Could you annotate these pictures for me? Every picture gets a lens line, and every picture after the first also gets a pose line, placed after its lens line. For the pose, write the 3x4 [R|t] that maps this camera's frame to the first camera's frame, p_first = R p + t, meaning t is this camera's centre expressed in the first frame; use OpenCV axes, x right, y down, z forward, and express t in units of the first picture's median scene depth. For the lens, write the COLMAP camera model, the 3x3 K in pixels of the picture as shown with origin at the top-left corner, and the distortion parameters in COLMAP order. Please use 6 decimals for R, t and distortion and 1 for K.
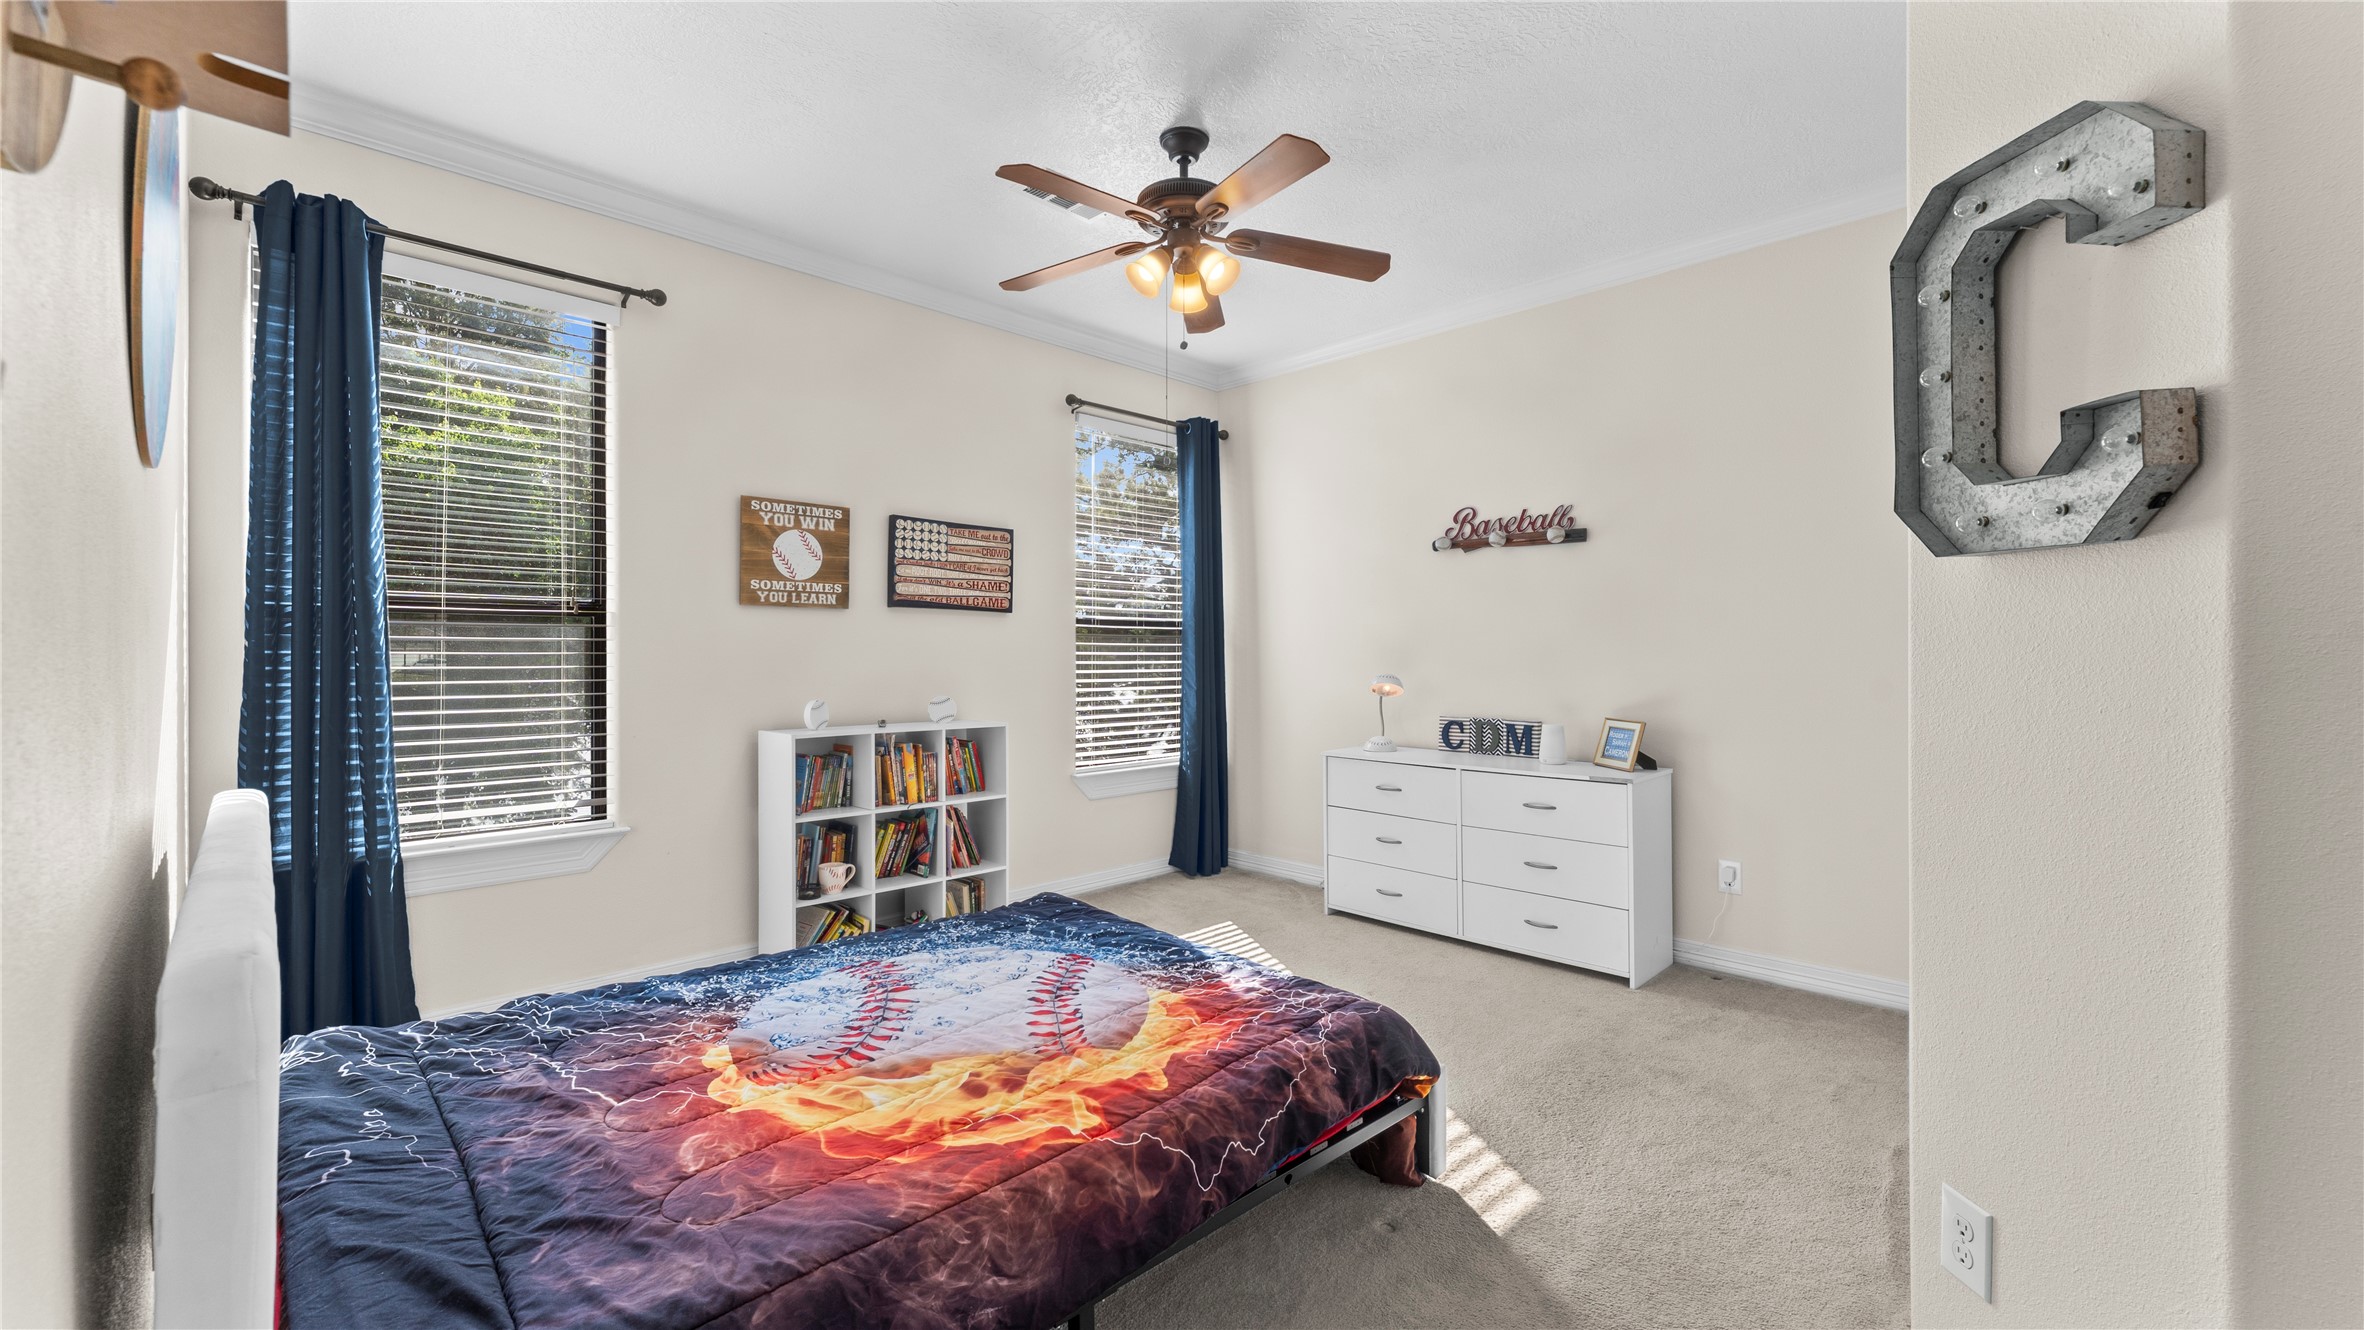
lens RADIAL K [[950.8, 0, 1182.1], [0, 950.8, 660.6], [0, 0, 1]] dist [-0.000813, 0.000026]
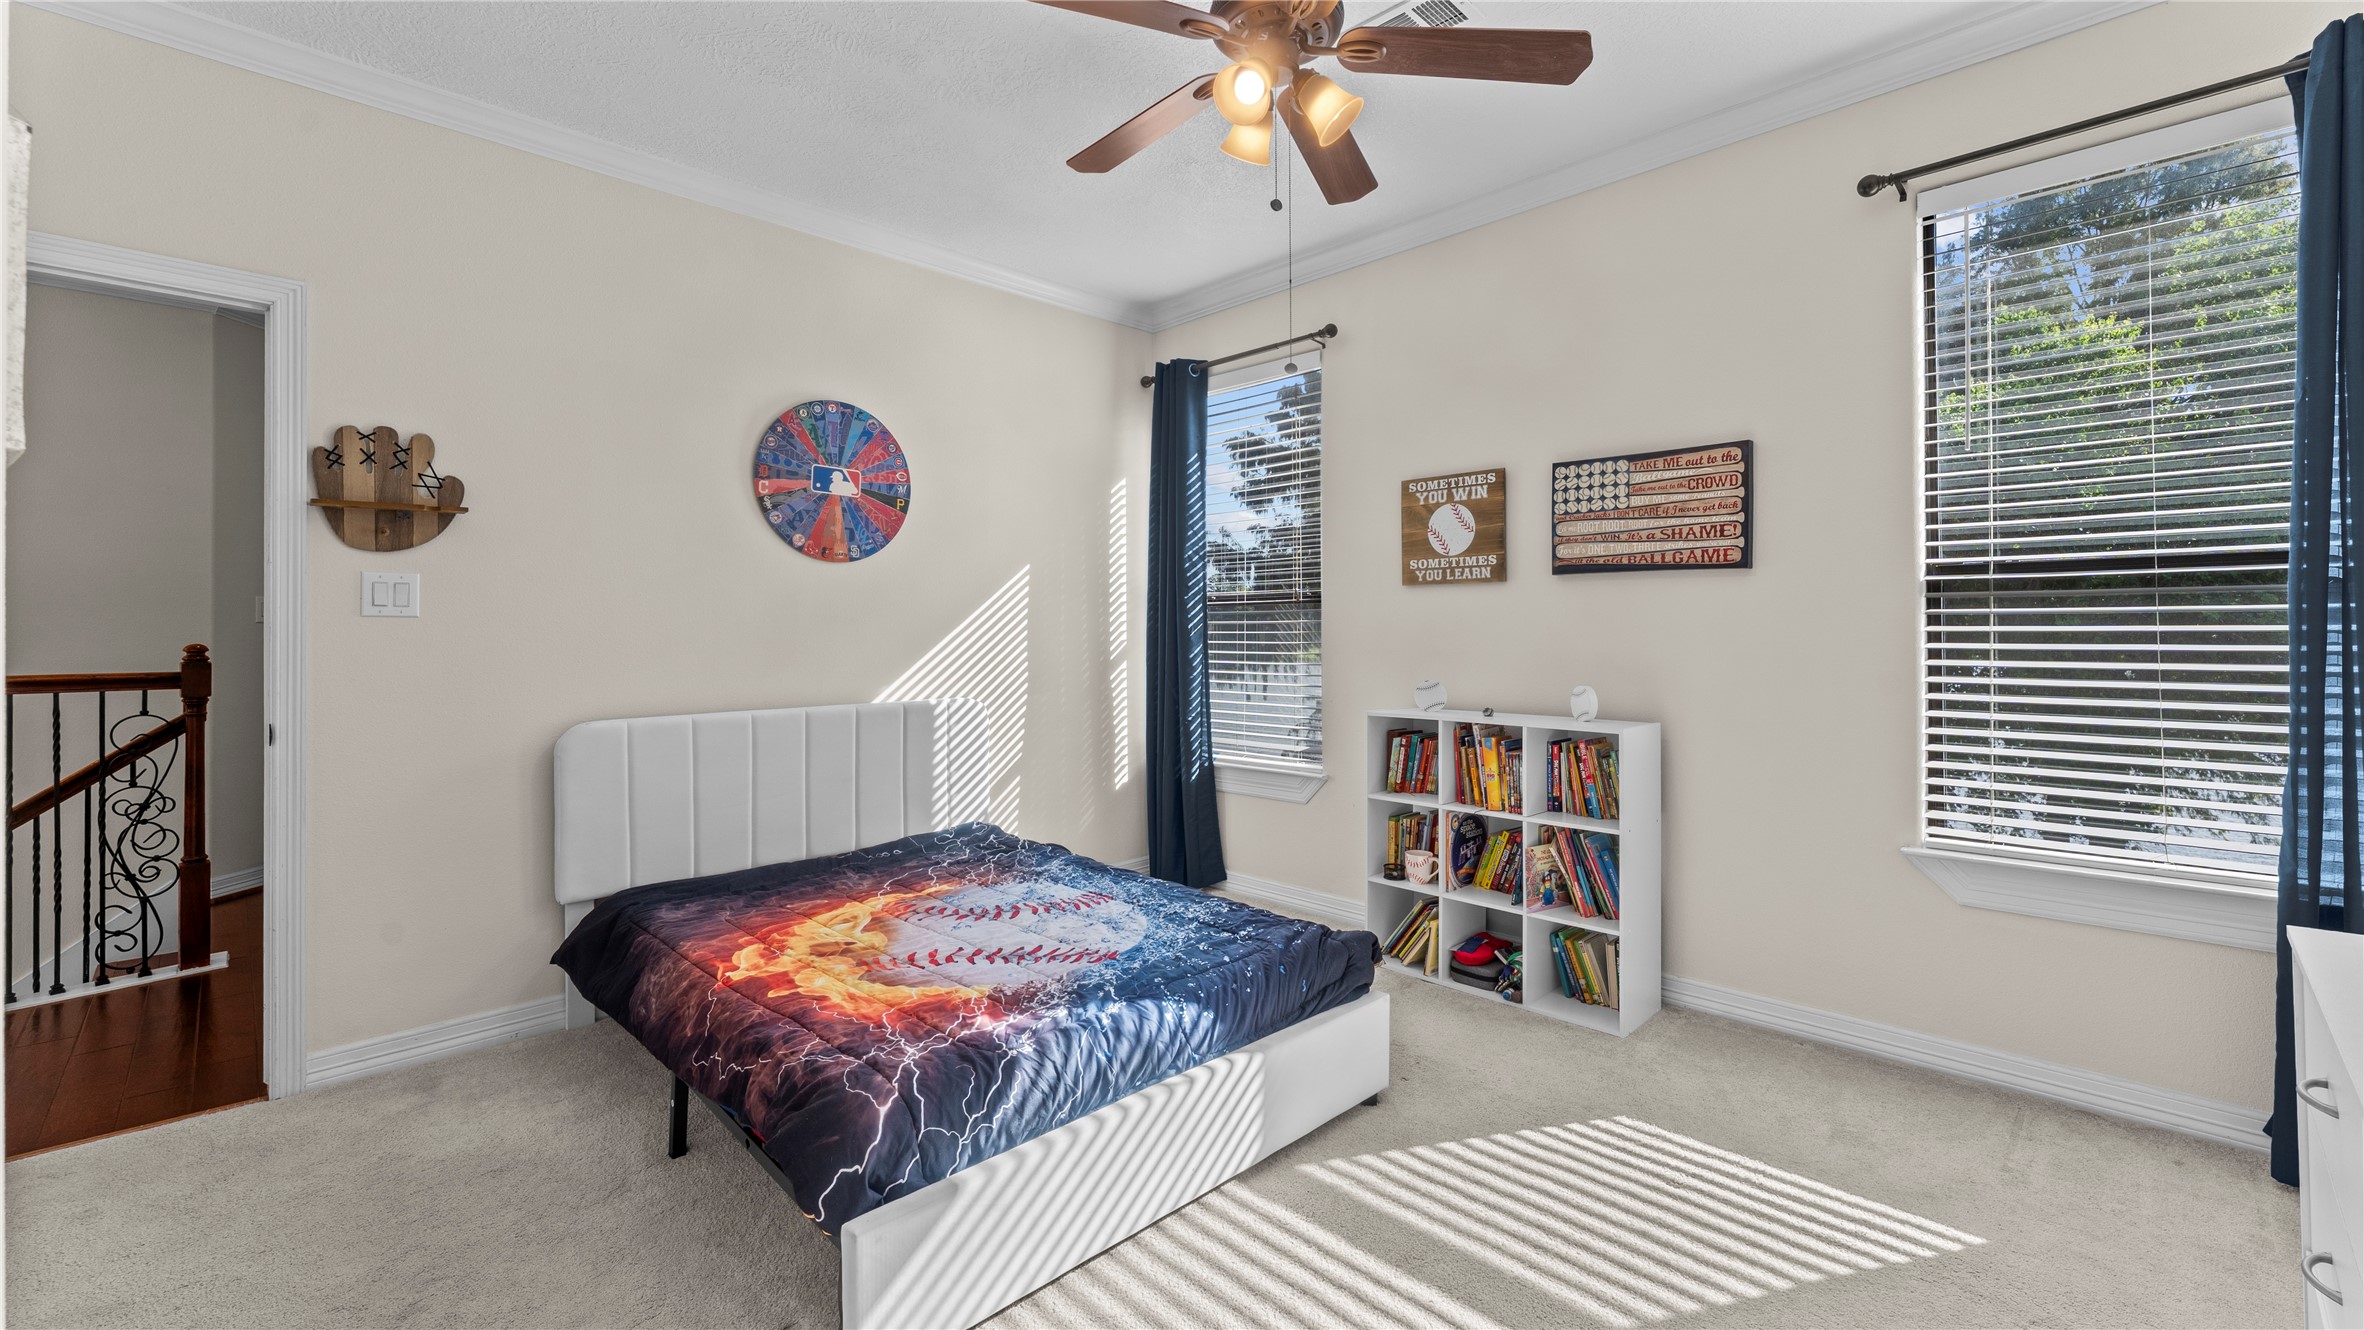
lens RADIAL K [[950.8, 0, 1177.7], [0, 950.8, 639.7], [0, 0, 1]] dist [-0.000813, 0.000026]
pose [[0.002774, 0.002778, -0.999992, 0.551445], [-0.005592, 0.999981, 0.002763, -0.000787], [0.999981, 0.005584, 0.002789, 0.711795]]
